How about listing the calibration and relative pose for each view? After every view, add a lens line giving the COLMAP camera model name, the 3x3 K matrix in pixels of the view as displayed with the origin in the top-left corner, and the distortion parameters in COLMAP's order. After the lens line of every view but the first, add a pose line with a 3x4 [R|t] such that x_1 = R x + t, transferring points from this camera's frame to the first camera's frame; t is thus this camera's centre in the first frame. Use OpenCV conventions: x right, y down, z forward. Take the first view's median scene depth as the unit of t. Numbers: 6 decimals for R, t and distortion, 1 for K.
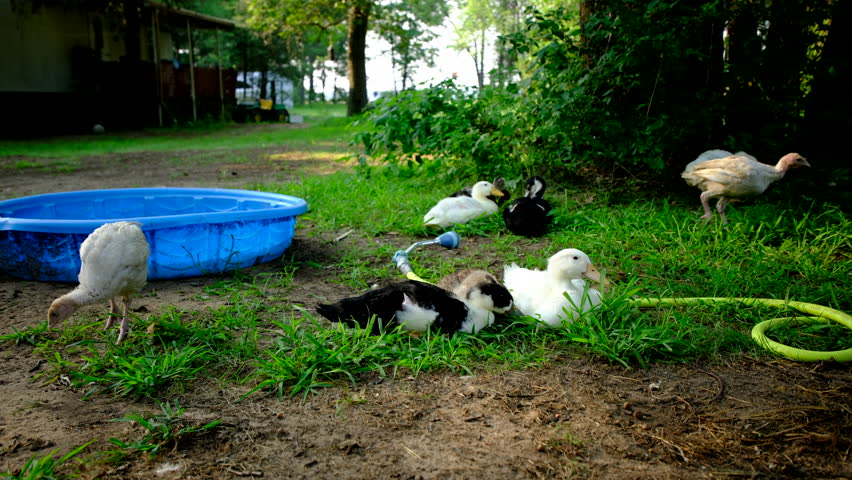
lens RADIAL K [[714.0, 0, 426.0], [0, 714.0, 240.0], [0, 0, 1]] dist [-0.005594, 0.001028]
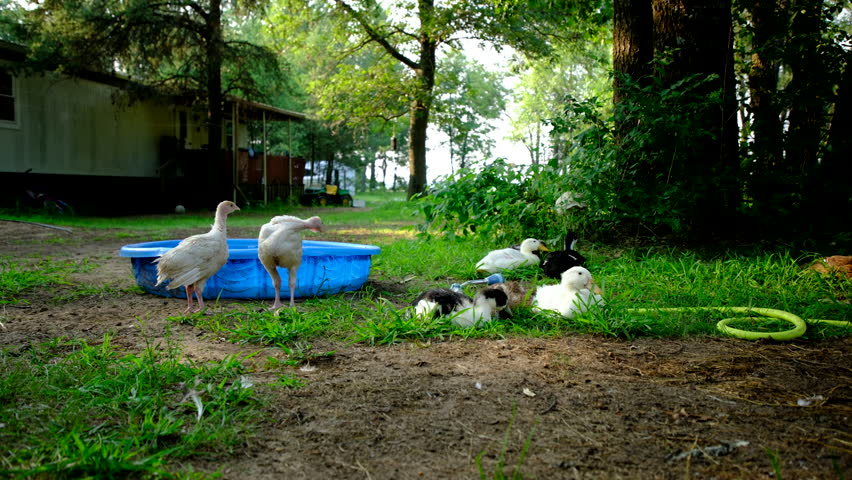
lens RADIAL K [[719.5, 0, 426.0], [0, 719.5, 240.0], [0, 0, 1]] dist [-0.009088, -0.001204]
pose [[0.996837, 0.012778, -0.078442, 0.005165], [-0.022577, 0.991857, -0.125336, 0.051120], [0.076202, 0.126710, 0.989009, -0.131564]]
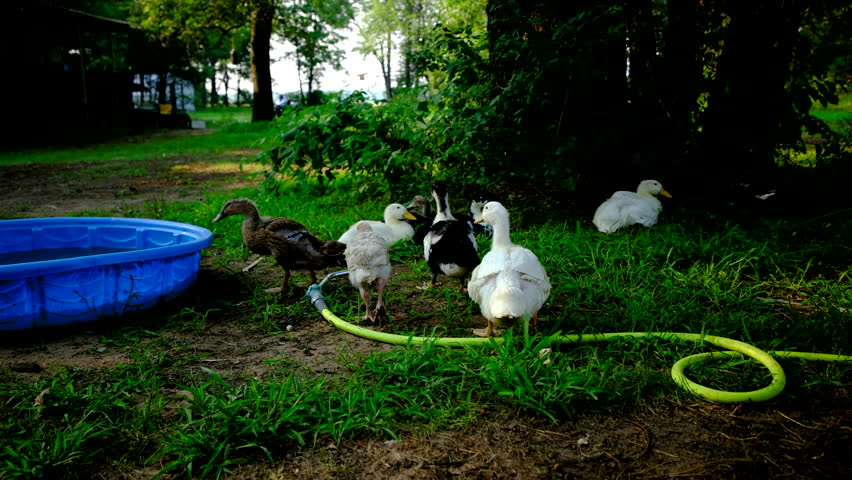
lens RADIAL K [[714.0, 0, 426.0], [0, 714.0, 240.0], [0, 0, 1]] dist [-0.005594, 0.001028]
pose [[0.991862, -0.025017, 0.124834, -0.002698], [0.025055, 0.999685, 0.001266, -0.022281], [-0.124826, 0.001872, 0.992177, 0.014787]]
